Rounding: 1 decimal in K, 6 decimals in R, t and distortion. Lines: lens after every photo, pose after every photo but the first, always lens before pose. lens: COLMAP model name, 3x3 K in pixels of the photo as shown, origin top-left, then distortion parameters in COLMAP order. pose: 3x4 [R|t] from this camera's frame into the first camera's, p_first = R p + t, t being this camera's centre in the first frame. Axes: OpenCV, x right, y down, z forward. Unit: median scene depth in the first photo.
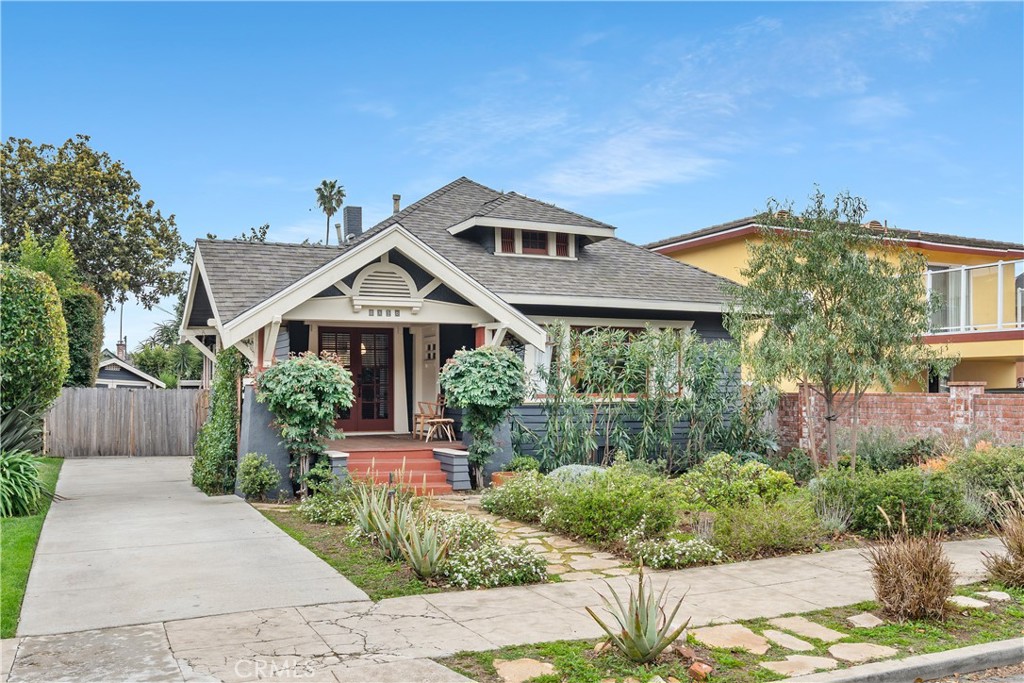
lens RADIAL K [[901.2, 0, 511.6], [0, 901.2, 341.5], [0, 0, 1]] dist [0.009238, -0.008532]
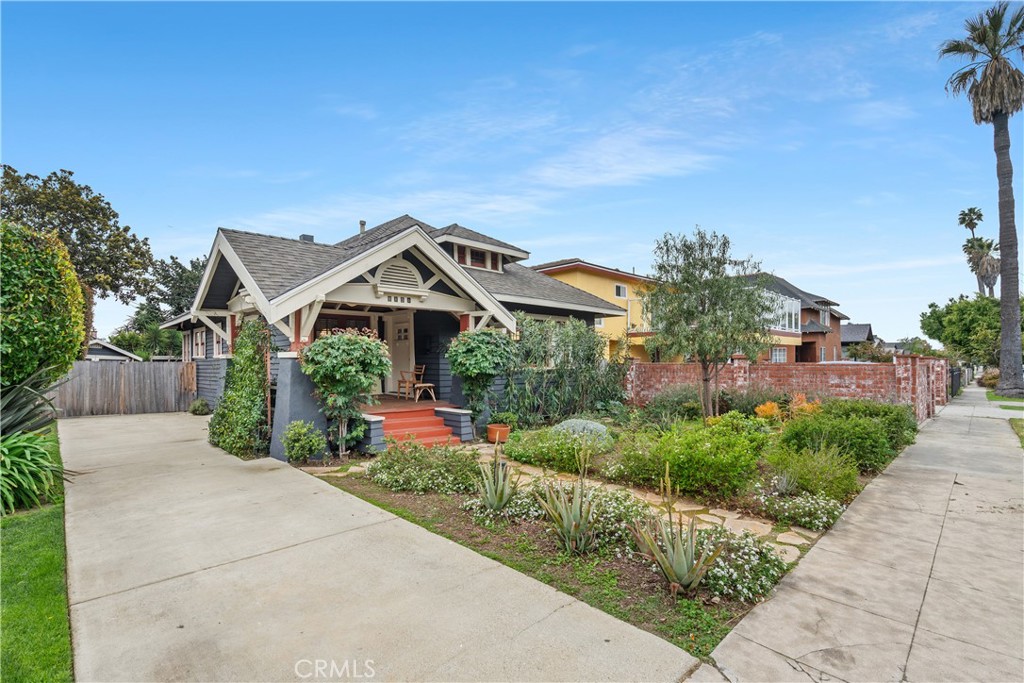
lens RADIAL K [[466.8, 0, 513.4], [0, 466.8, 348.6], [0, 0, 1]] dist [-0.007494, 0.003531]
pose [[0.944464, 0.006431, 0.328553, -0.205601], [-0.014881, 0.999620, 0.023211, 0.018376], [-0.328279, -0.026812, 0.944200, 0.352942]]
